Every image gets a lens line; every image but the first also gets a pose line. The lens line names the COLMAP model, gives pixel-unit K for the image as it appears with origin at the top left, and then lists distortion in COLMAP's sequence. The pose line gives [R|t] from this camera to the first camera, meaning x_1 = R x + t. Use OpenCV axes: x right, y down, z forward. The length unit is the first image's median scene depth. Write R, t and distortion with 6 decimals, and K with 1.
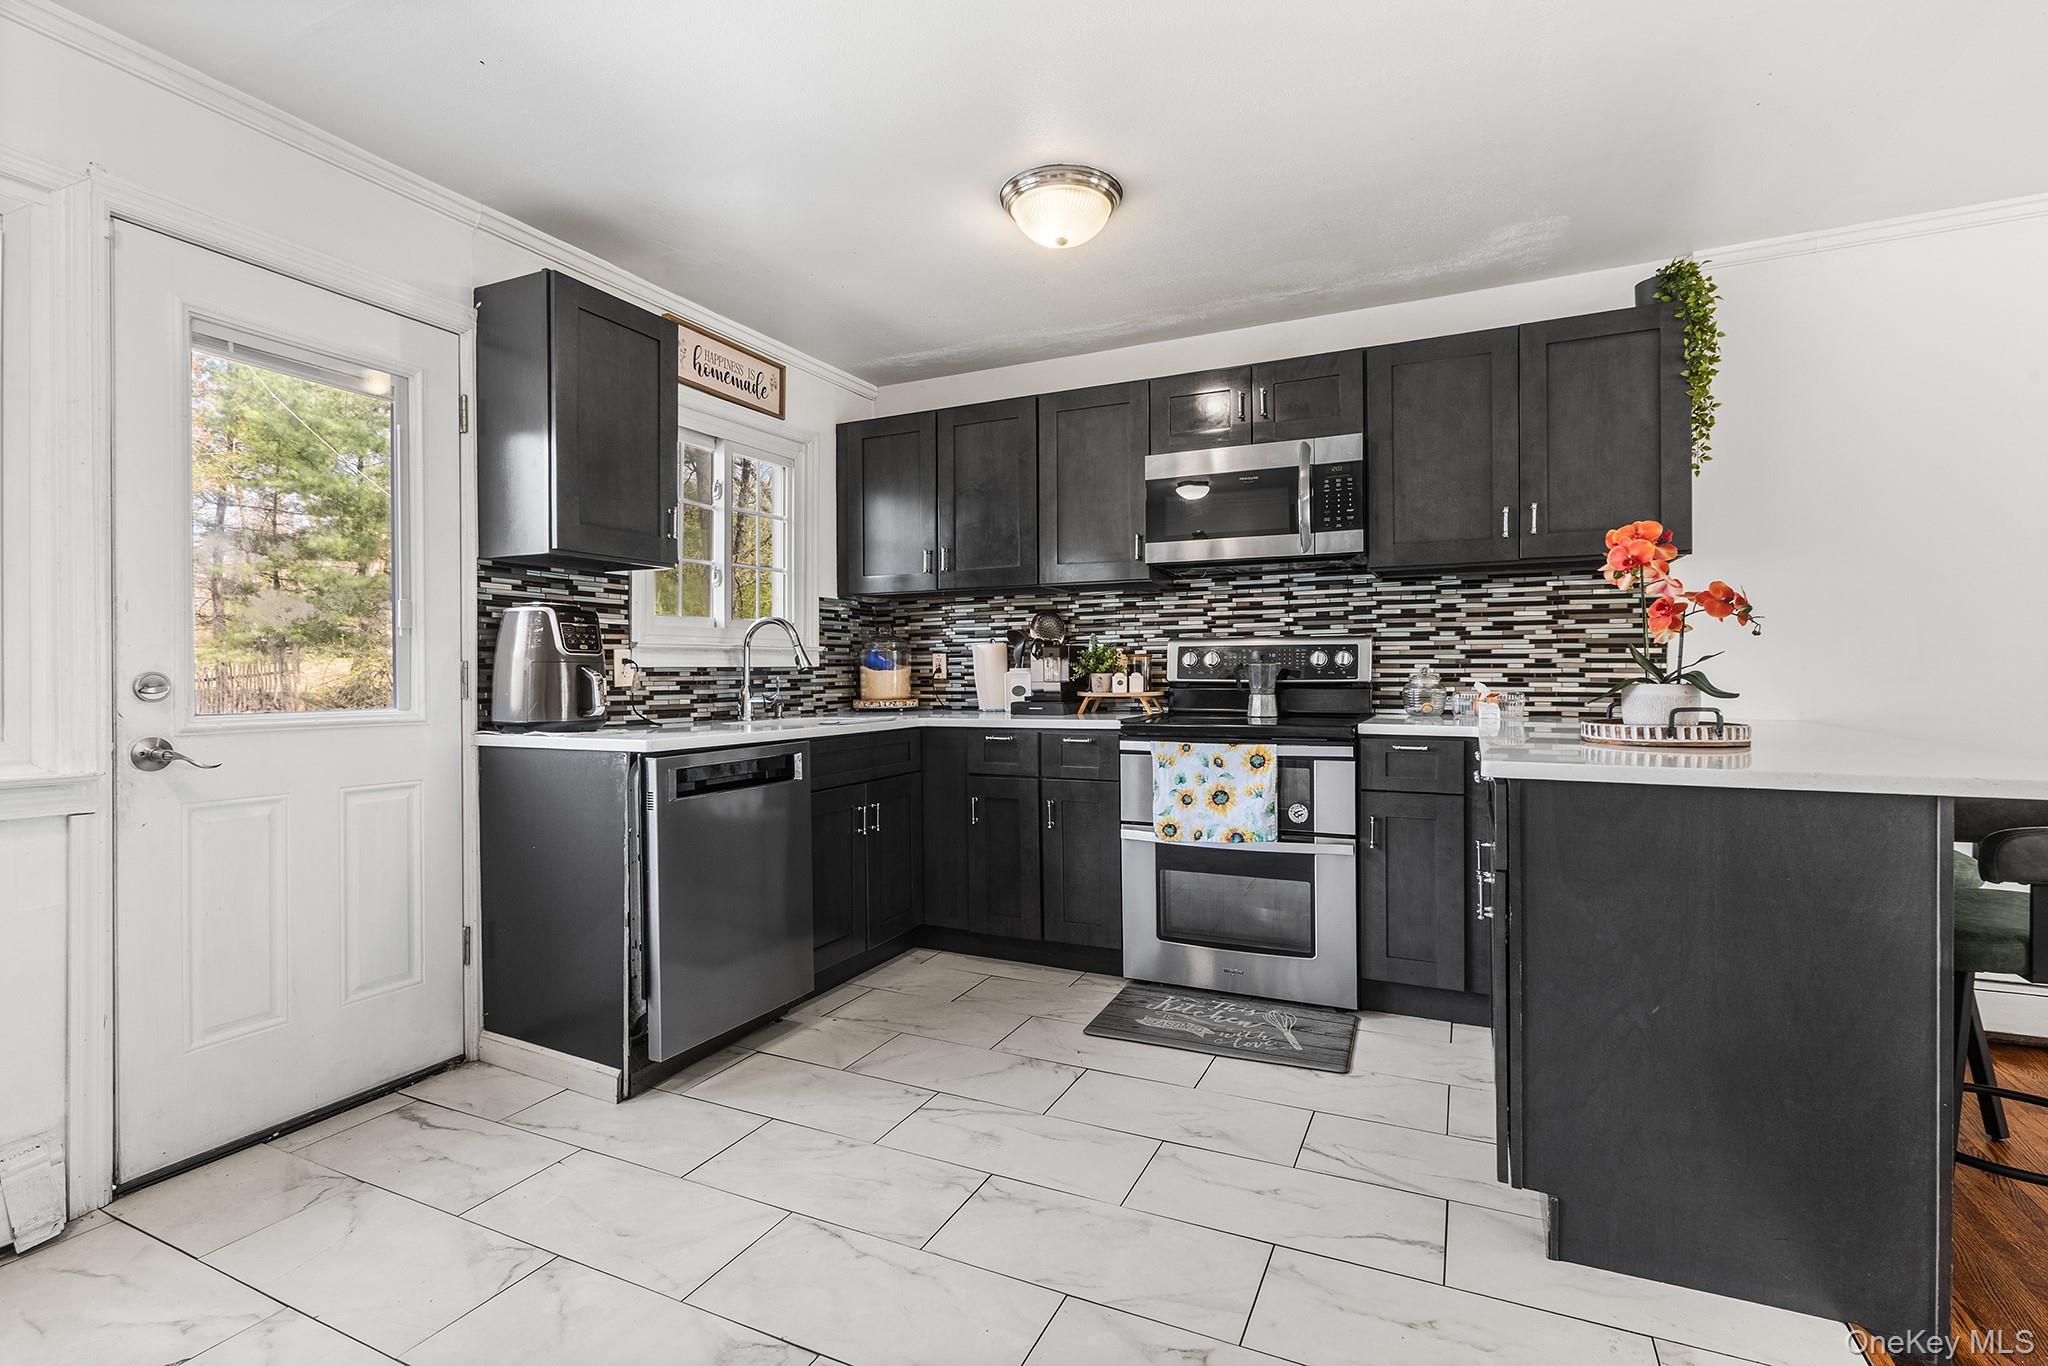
lens RADIAL K [[943.2, 0, 1023.7], [0, 943.2, 674.3], [0, 0, 1]] dist [0.000505, 0.000466]
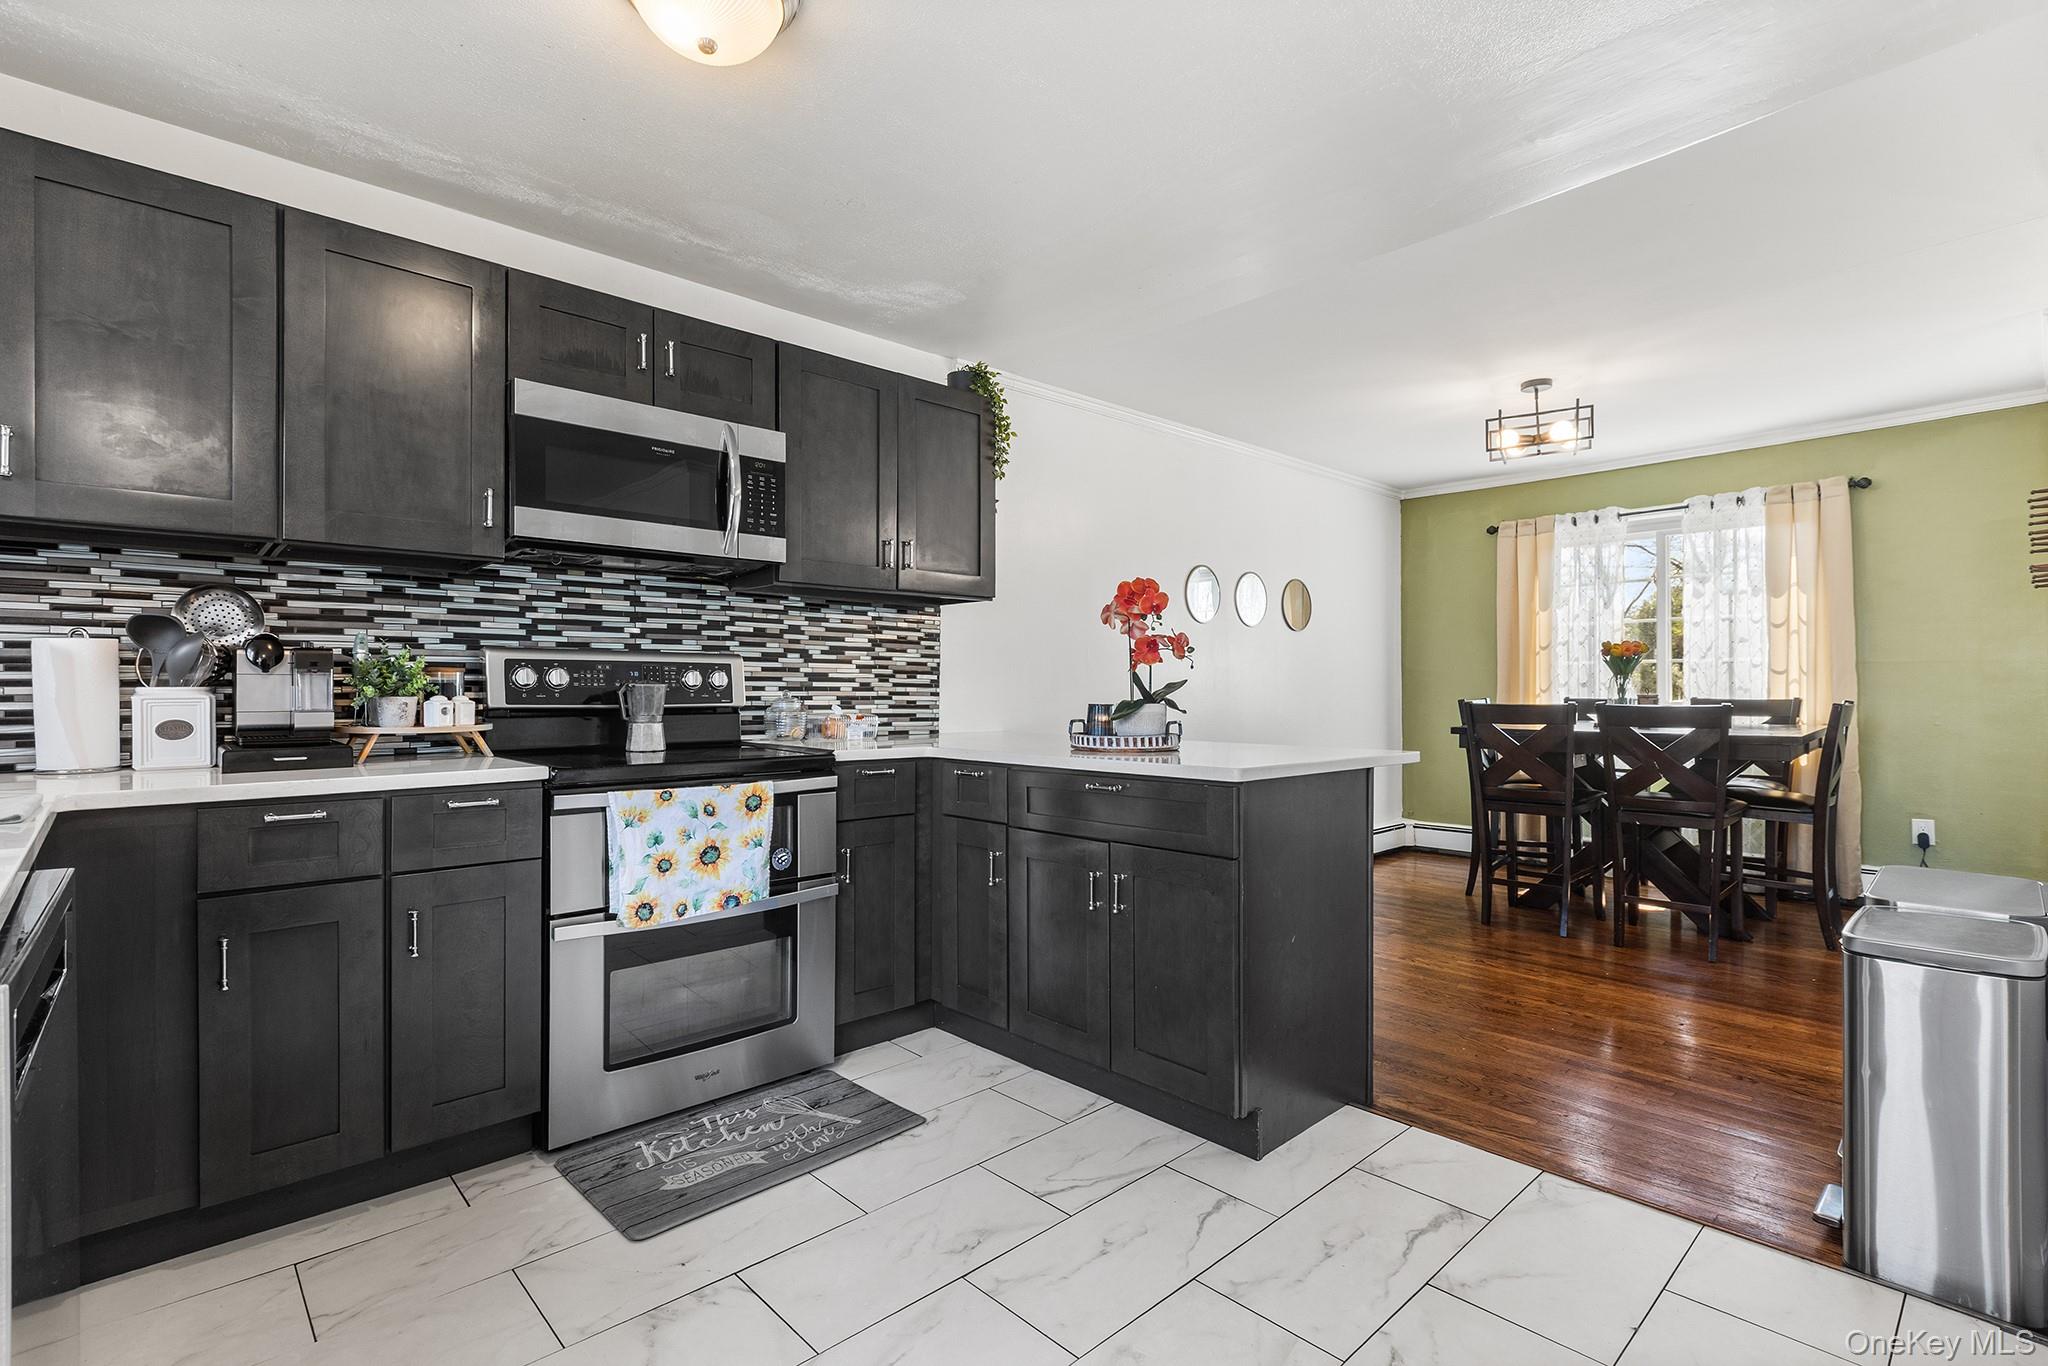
lens RADIAL K [[943.2, 0, 1023.0], [0, 943.2, 686.5], [0, 0, 1]] dist [0.000505, 0.000466]
pose [[0.378259, 0.009838, 0.925648, -0.386263], [0.003240, 0.999923, -0.011952, 0.001265], [-0.925694, 0.007520, 0.378198, 0.429057]]
